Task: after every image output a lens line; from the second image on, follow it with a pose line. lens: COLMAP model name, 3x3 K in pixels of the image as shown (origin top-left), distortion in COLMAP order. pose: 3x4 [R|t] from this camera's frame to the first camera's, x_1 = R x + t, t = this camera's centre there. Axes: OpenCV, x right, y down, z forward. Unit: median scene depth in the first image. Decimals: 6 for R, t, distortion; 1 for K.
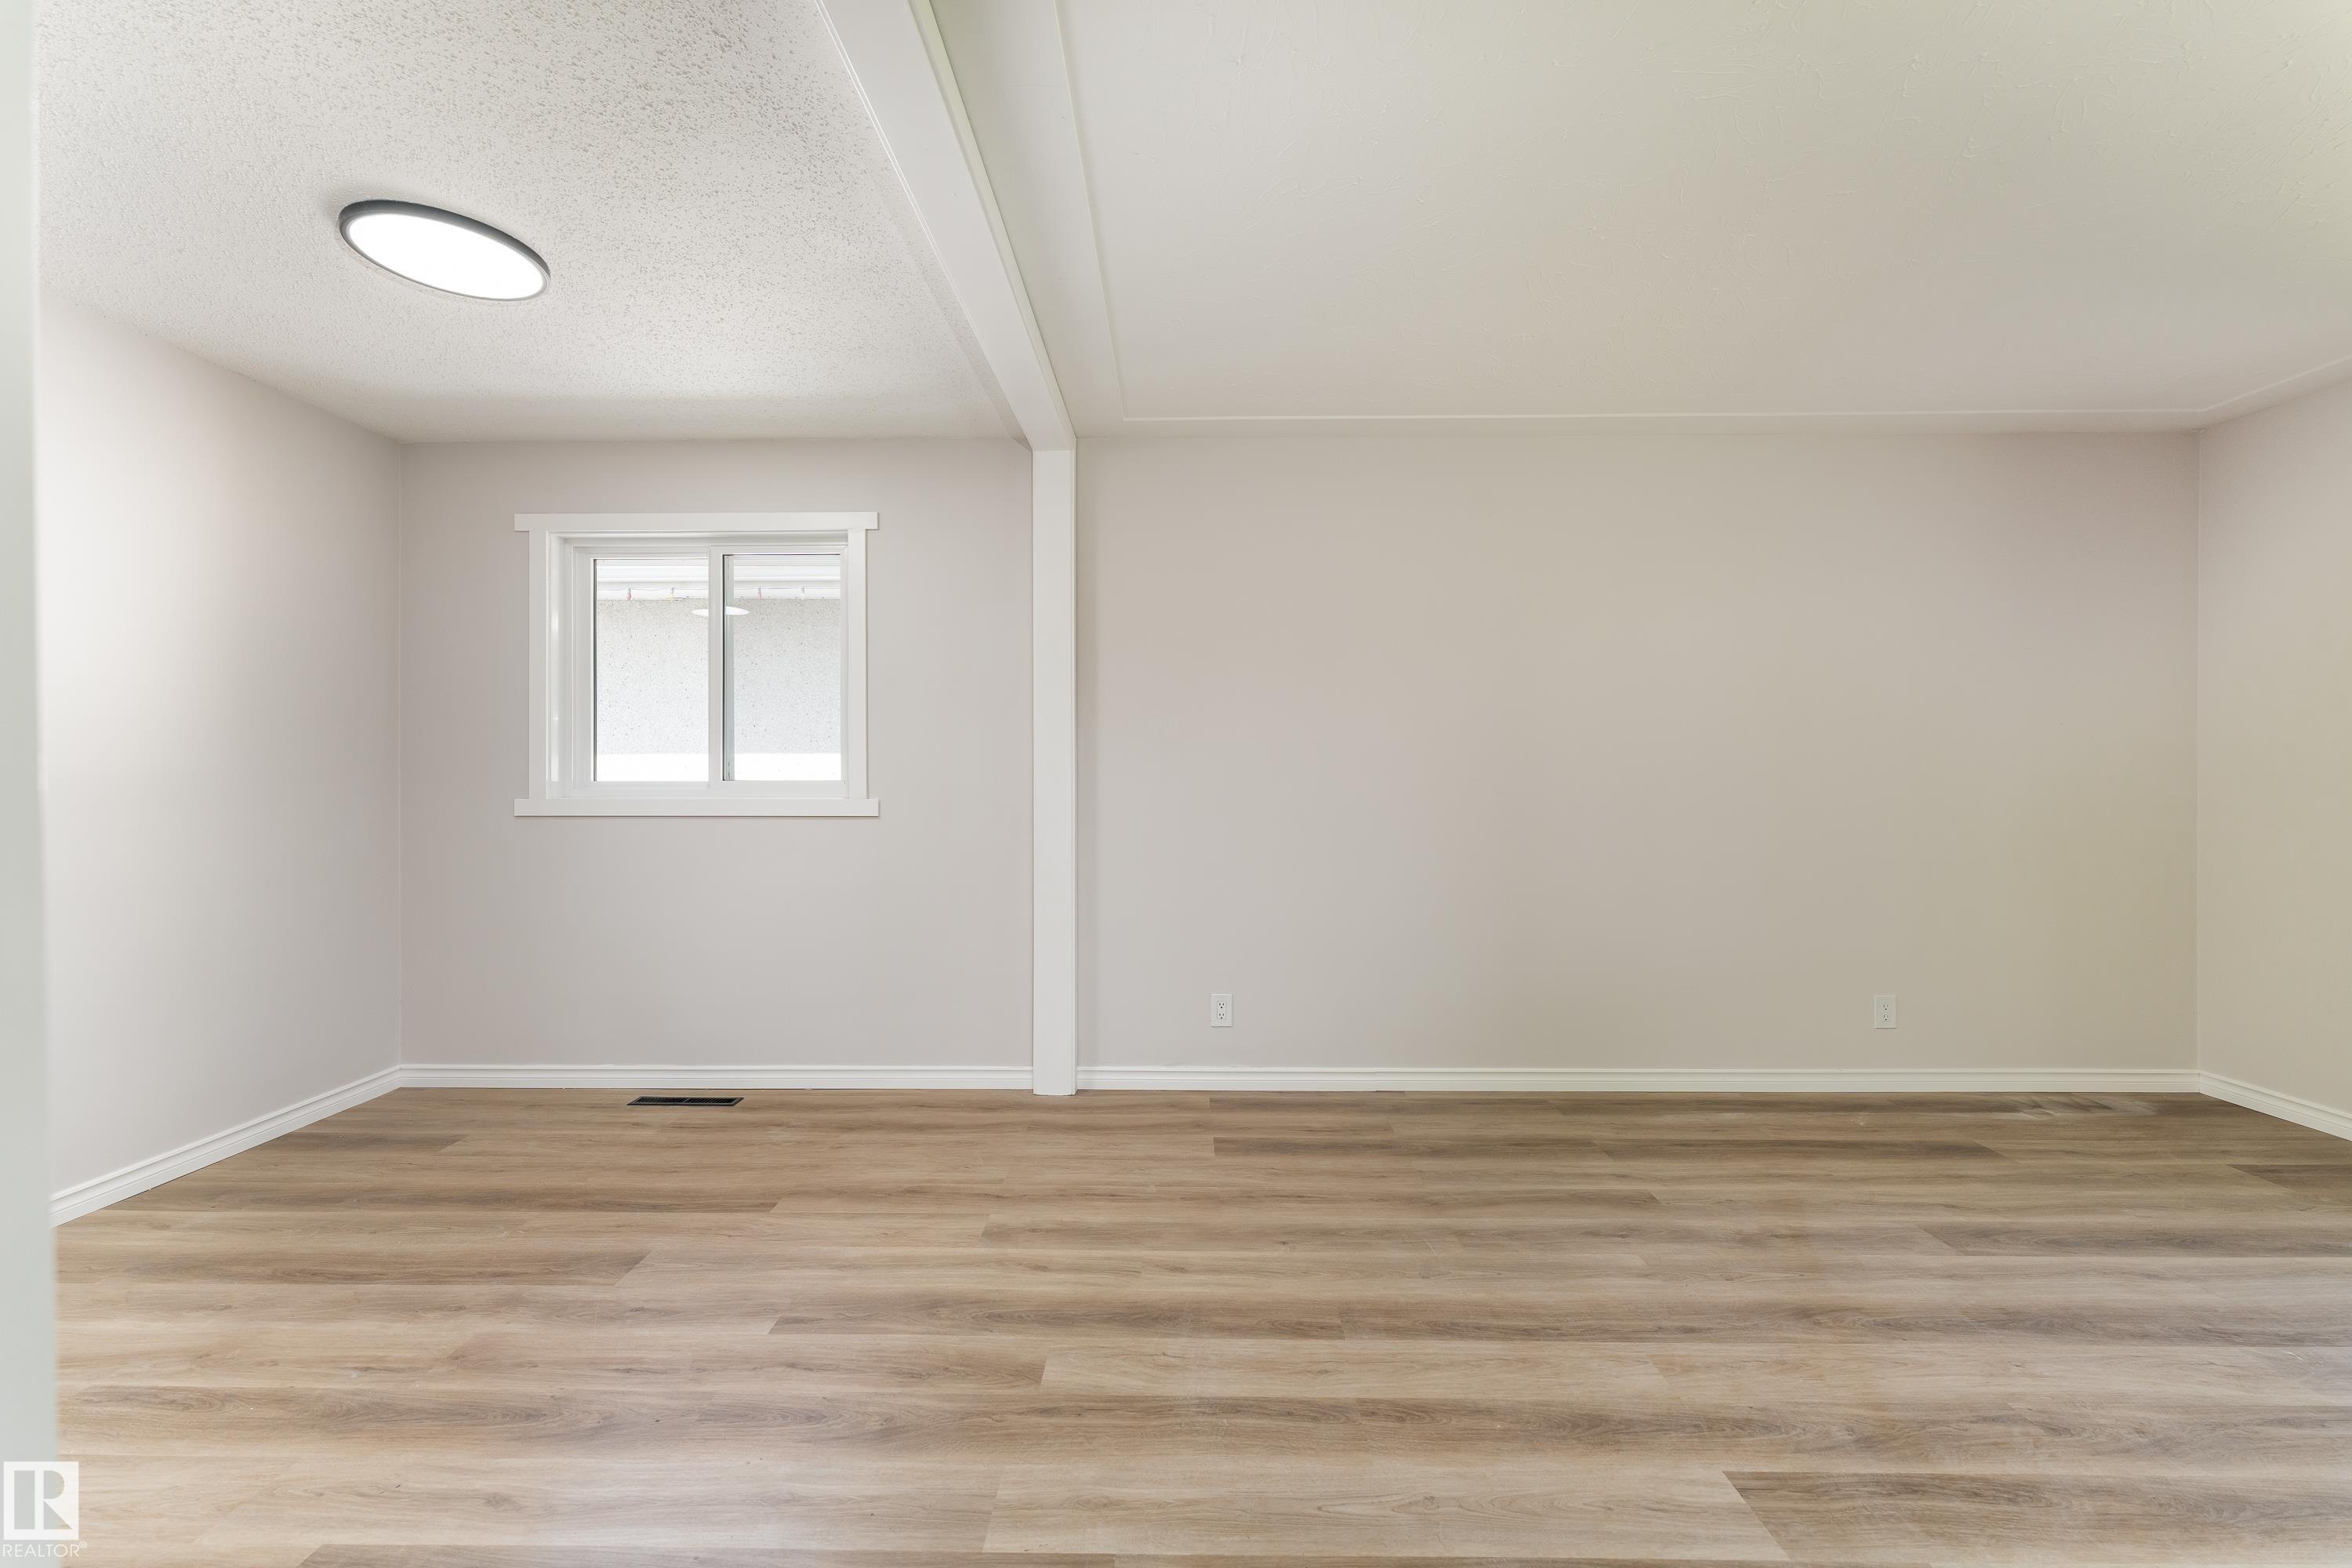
lens RADIAL K [[956.0, 0, 1165.1], [0, 956.0, 770.1], [0, 0, 1]] dist [0.001631, -0.000754]
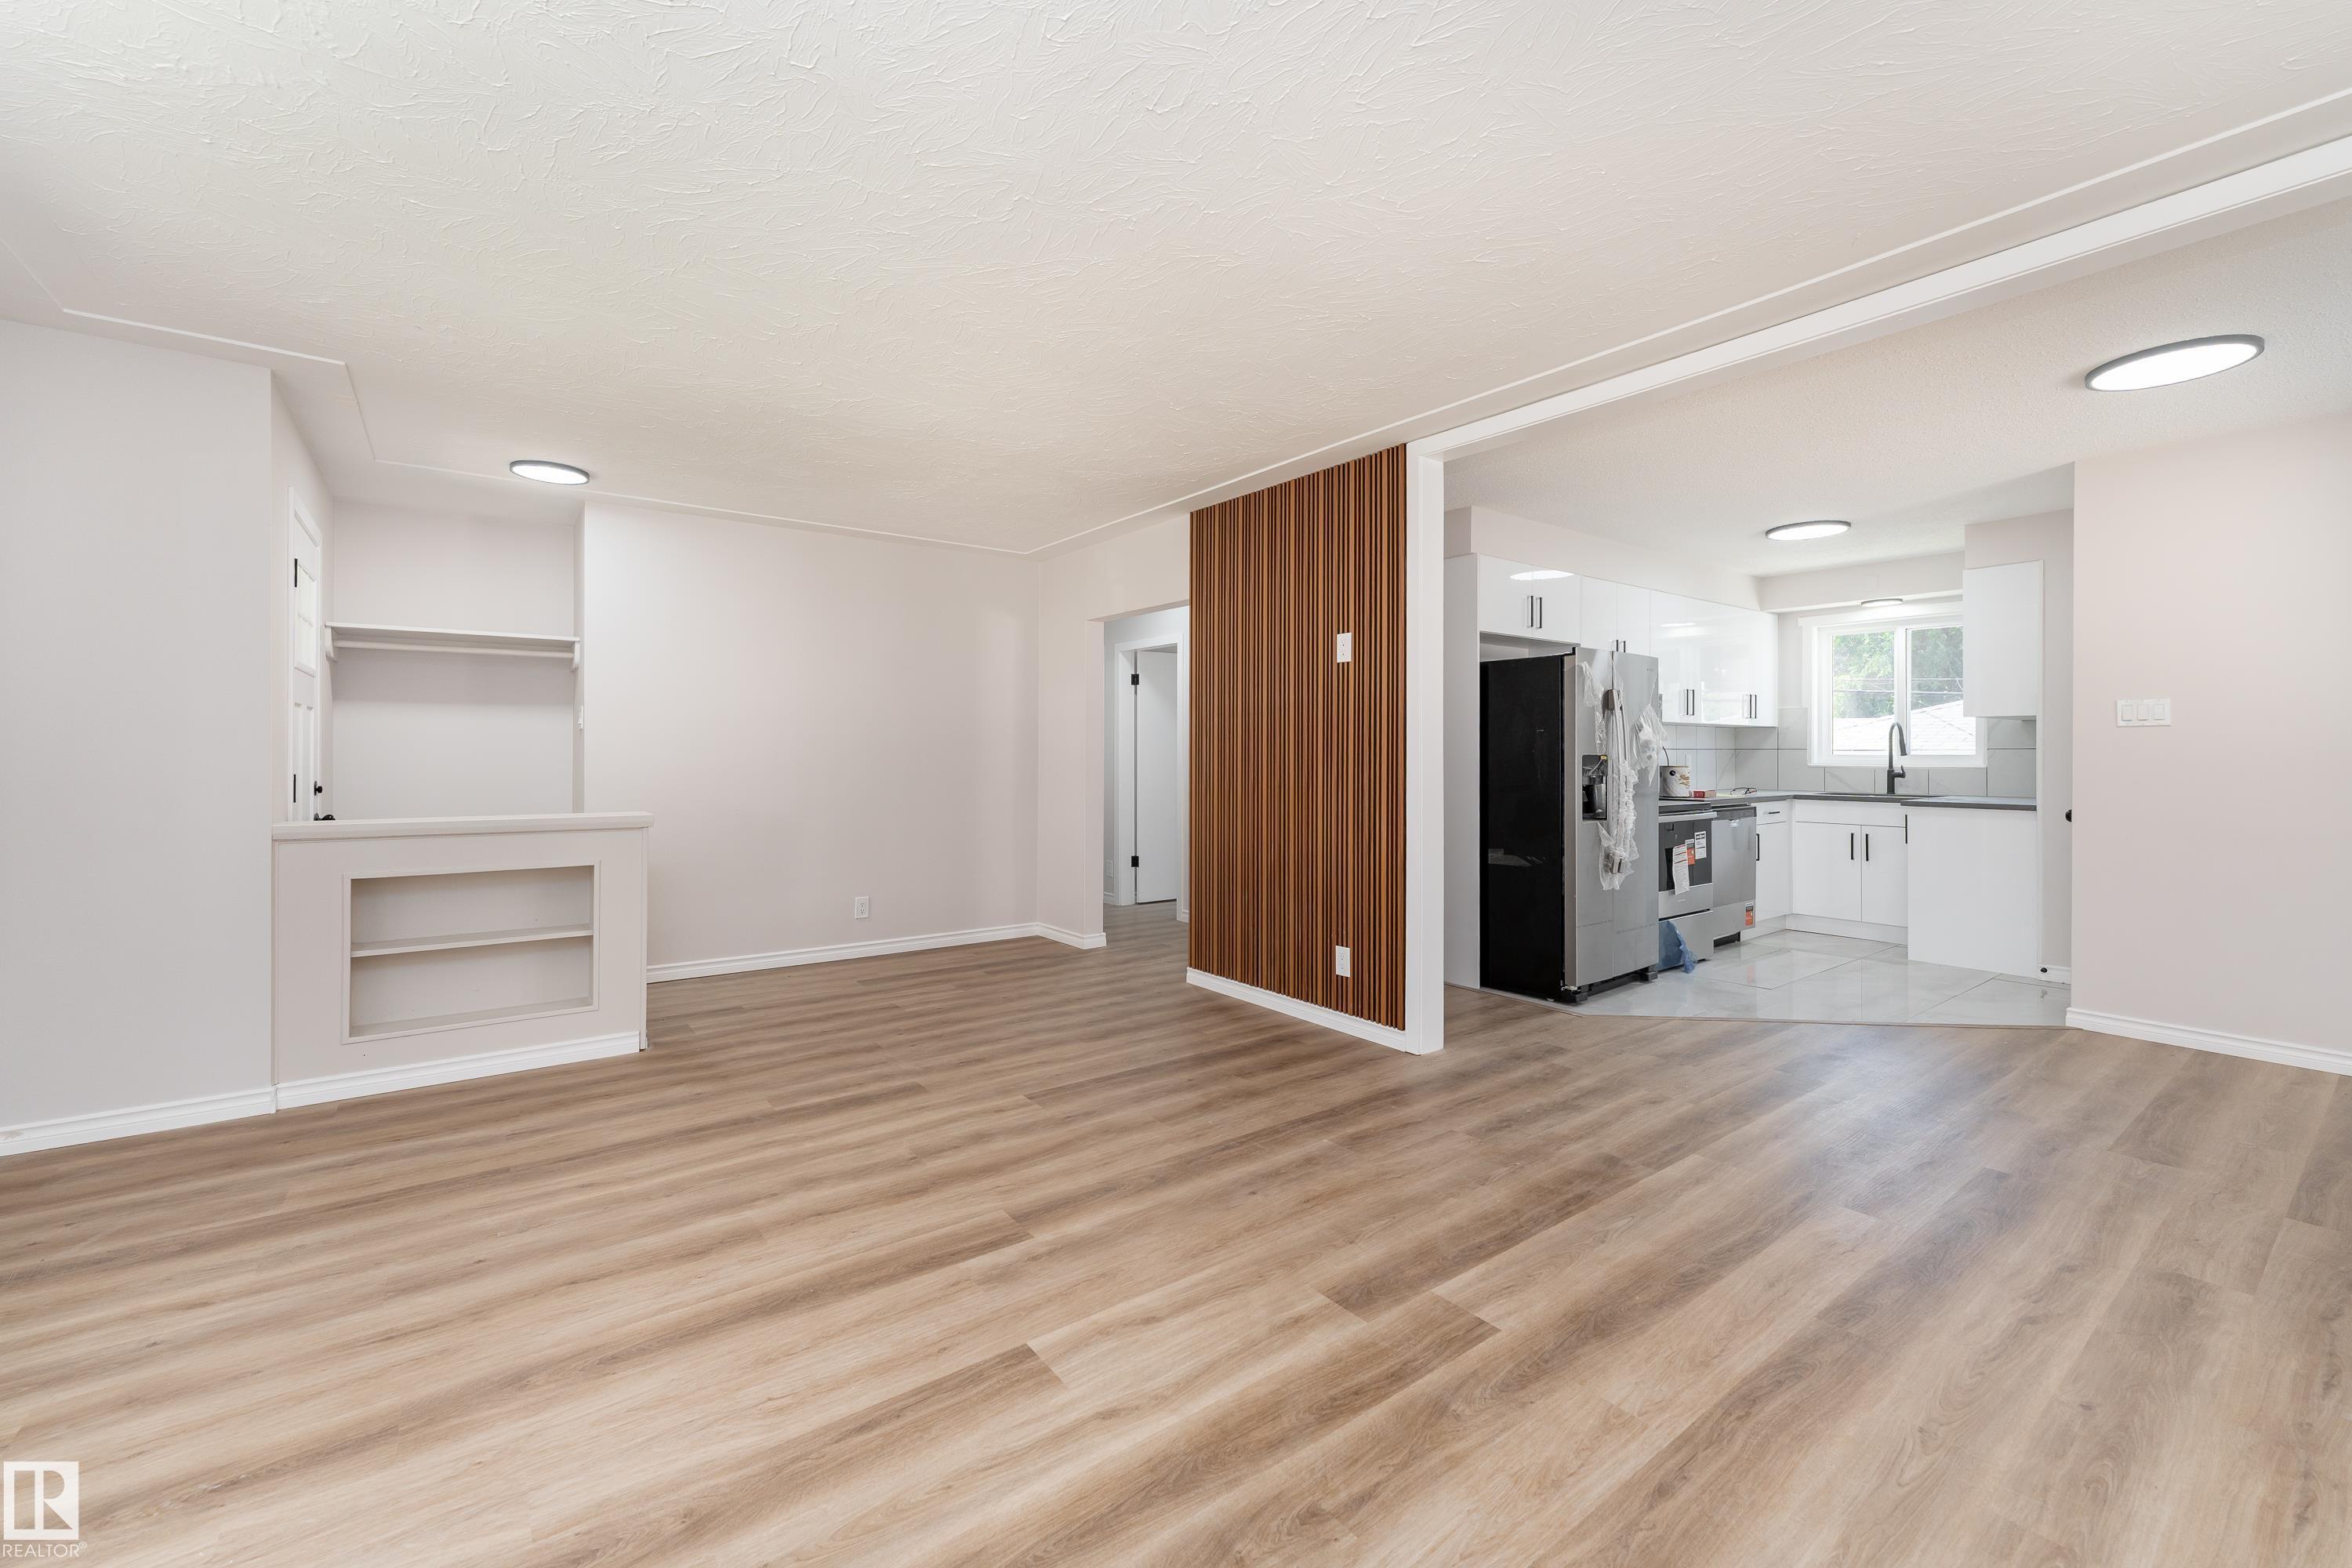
lens RADIAL K [[956.0, 0, 1191.1], [0, 956.0, 761.2], [0, 0, 1]] dist [0.001631, -0.000754]
pose [[-0.779832, 0.007522, -0.625944, 0.986138], [0.001789, 0.999950, 0.009788, -0.002053], [0.625986, 0.006513, -0.779807, 1.016247]]
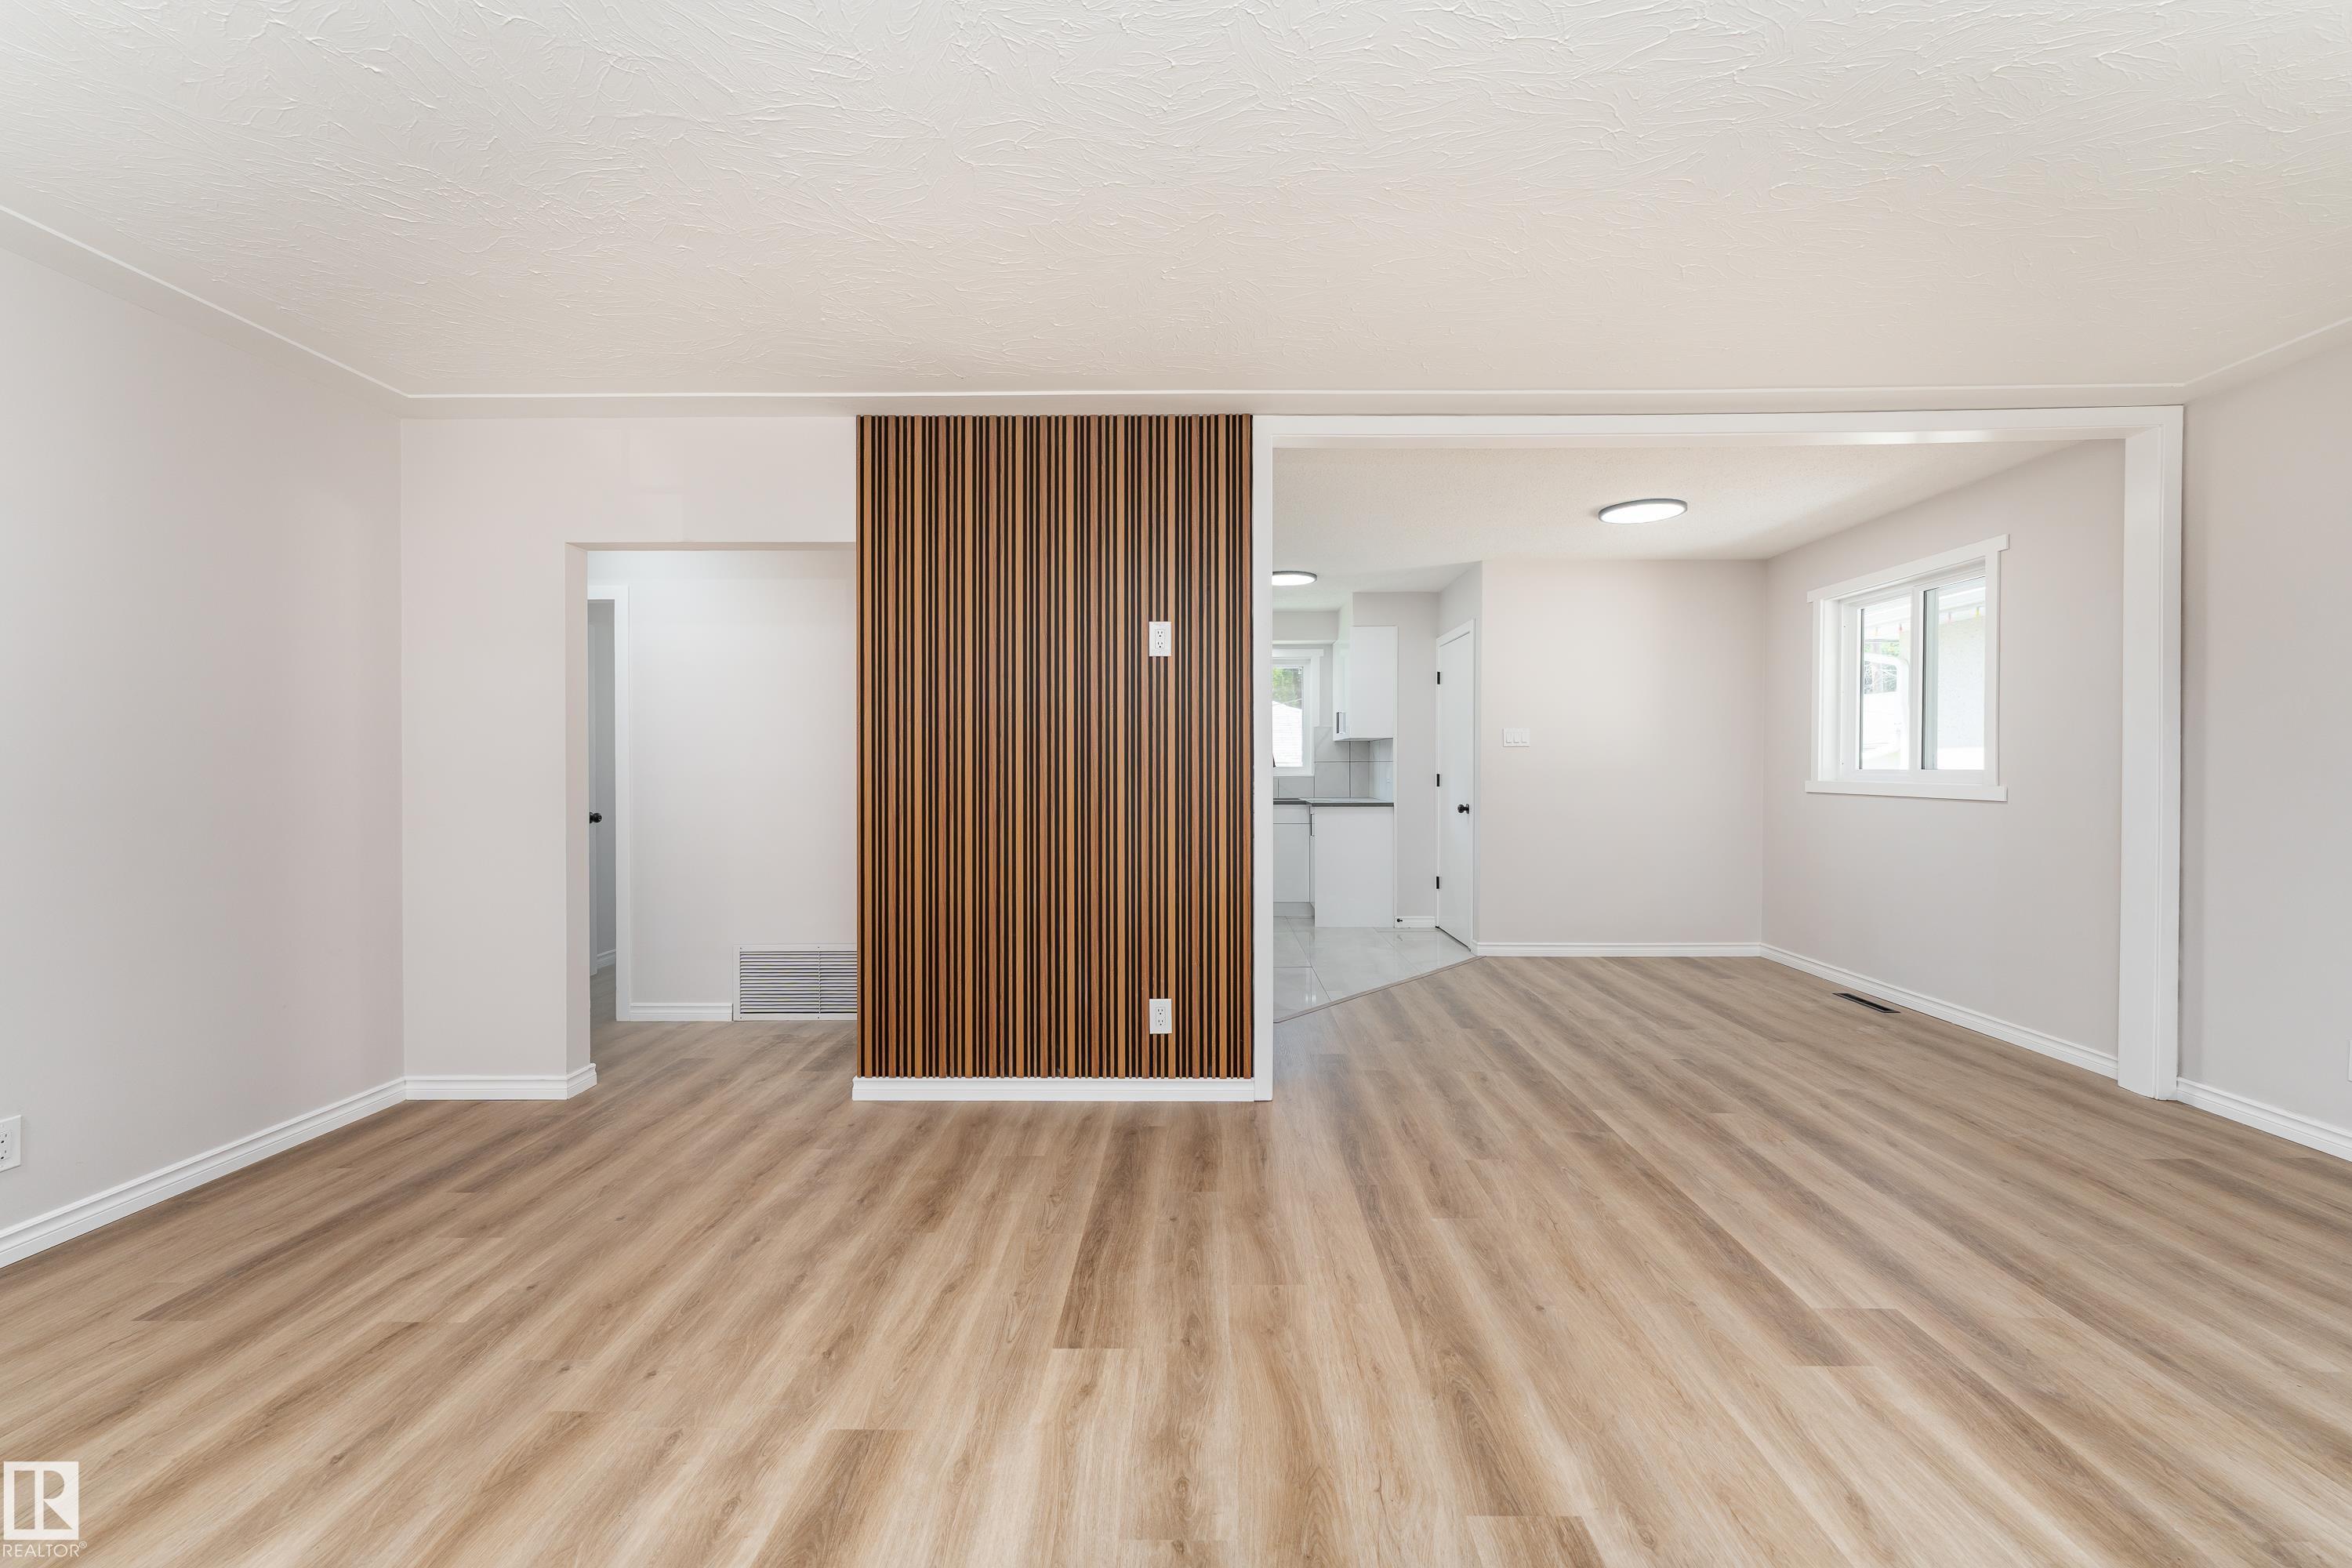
lens RADIAL K [[956.0, 0, 1197.8], [0, 956.0, 775.4], [0, 0, 1]] dist [0.001631, -0.000754]
pose [[0.011216, 0.013264, -0.999849, 1.106842], [0.003871, 0.999904, 0.013308, -0.003094], [0.999930, -0.004020, 0.011164, 0.030663]]
